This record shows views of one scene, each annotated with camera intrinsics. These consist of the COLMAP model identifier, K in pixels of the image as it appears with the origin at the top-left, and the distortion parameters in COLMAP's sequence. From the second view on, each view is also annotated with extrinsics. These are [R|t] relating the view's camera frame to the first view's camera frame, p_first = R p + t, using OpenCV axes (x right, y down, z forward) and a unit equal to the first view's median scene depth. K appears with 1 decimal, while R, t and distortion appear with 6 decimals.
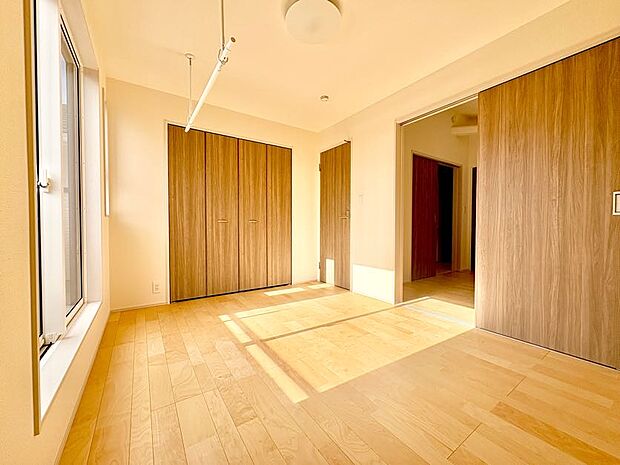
lens RADIAL K [[247.0, 0, 309.2], [0, 247.0, 233.2], [0, 0, 1]] dist [0.001724, -0.000043]
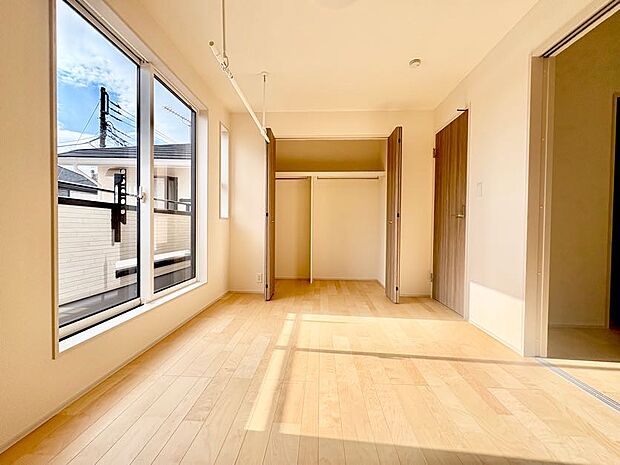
lens RADIAL K [[247.0, 0, 306.9], [0, 247.0, 233.4], [0, 0, 1]] dist [0.001724, -0.000043]
pose [[0.794930, 0.022399, -0.606287, 0.321487], [-0.028456, 0.999595, -0.000381, -0.001238], [0.606033, 0.017555, 0.795246, 0.217907]]
